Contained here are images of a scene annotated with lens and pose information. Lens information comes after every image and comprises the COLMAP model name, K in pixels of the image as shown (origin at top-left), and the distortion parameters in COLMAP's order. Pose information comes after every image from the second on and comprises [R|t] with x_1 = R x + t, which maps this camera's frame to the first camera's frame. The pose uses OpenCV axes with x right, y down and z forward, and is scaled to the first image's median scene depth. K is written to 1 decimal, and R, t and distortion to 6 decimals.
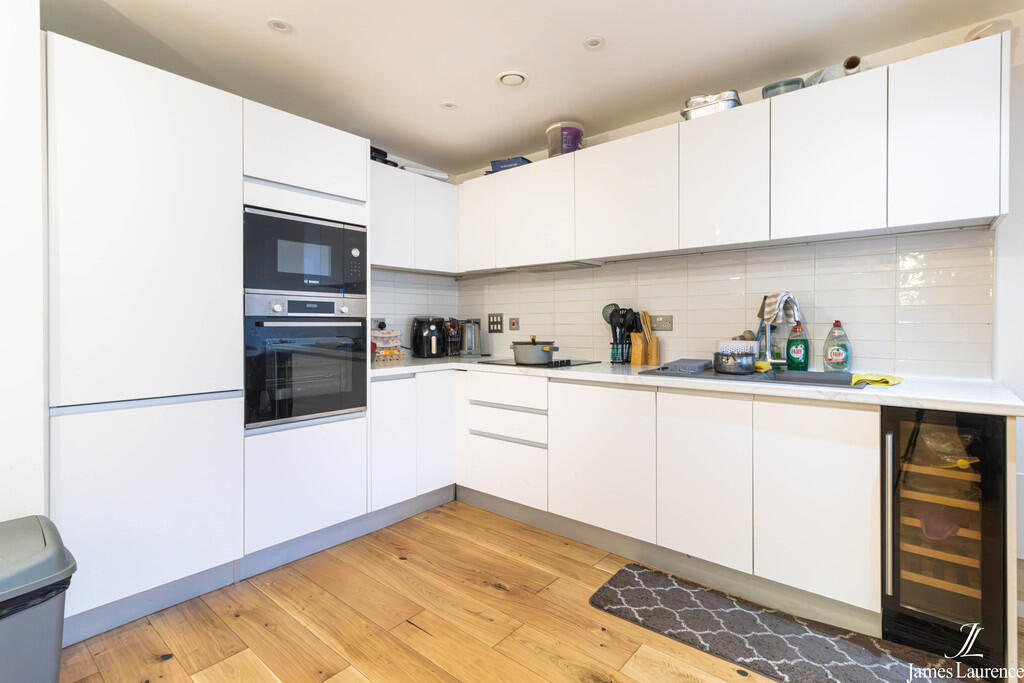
lens RADIAL K [[481.0, 0, 511.5], [0, 481.0, 332.4], [0, 0, 1]] dist [0.001521, -0.000108]
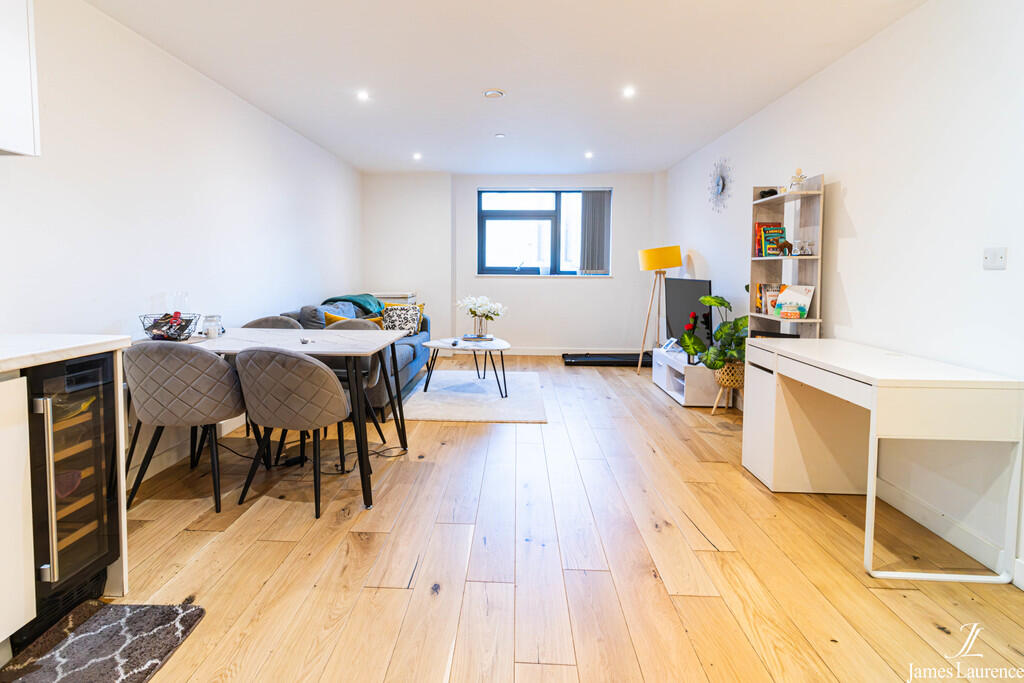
lens RADIAL K [[483.7, 0, 507.6], [0, 483.7, 292.7], [0, 0, 1]] dist [-0.000768, -0.000146]
pose [[-0.620495, -0.040573, 0.783160, -0.263530], [0.006704, 0.998350, 0.057033, -0.011514], [-0.784182, 0.040639, -0.619199, 0.613247]]
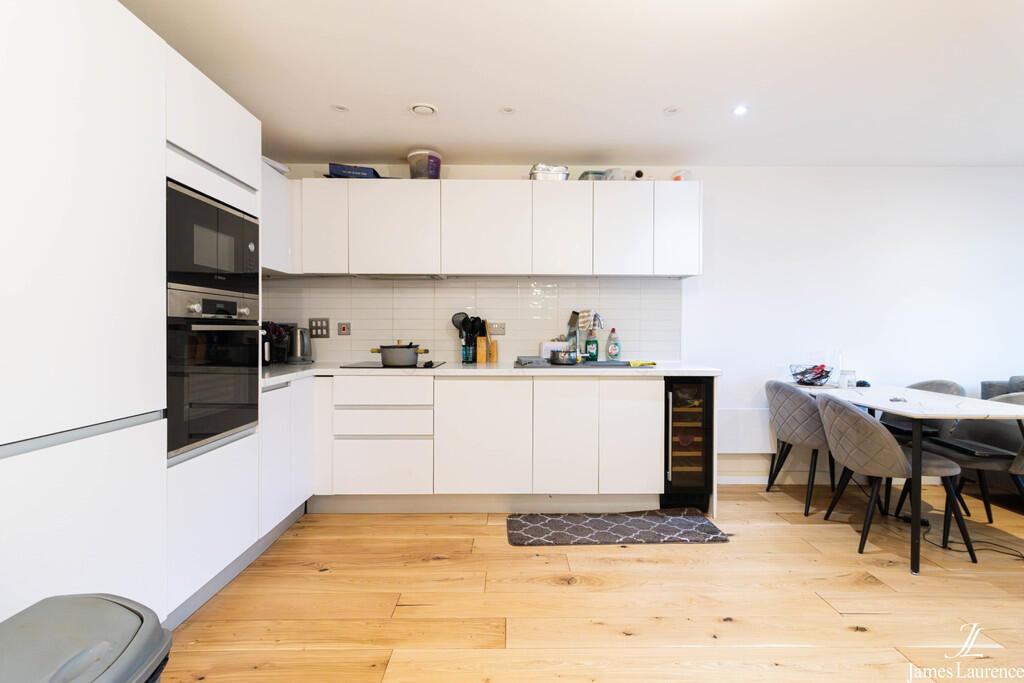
lens RADIAL K [[480.0, 0, 512.0], [0, 480.0, 341.5], [0, 0, 1]] dist [-0.000318, -0.000203]
pose [[0.756706, -0.010607, 0.653669, -0.579446], [0.006036, 0.999939, 0.009239, 0.002420], [-0.653727, -0.003046, 0.756724, 0.021261]]
